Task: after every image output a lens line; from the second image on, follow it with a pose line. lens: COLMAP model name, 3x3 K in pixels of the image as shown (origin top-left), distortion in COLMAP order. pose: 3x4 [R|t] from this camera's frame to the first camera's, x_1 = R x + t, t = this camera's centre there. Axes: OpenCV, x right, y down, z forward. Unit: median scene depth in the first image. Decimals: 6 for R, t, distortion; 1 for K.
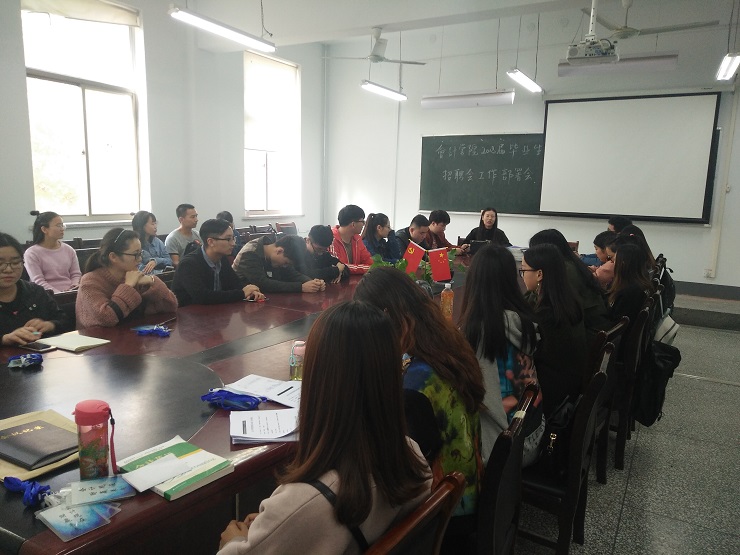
lens RADIAL K [[546.3, 0, 370.0], [0, 546.3, 277.5], [0, 0, 1]] dist [0.053350, -0.056013]
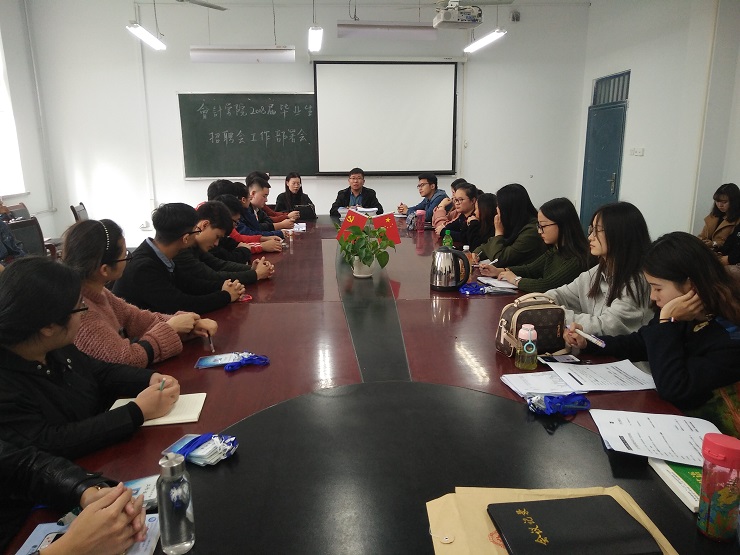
lens RADIAL K [[551.0, 0, 369.4], [0, 551.0, 271.3], [0, 0, 1]] dist [0.024556, -0.003344]
pose [[0.821633, -0.152815, 0.549152, -0.198578], [0.123456, 0.988234, 0.090288, -0.019923], [-0.556488, -0.006387, 0.830831, 0.099321]]
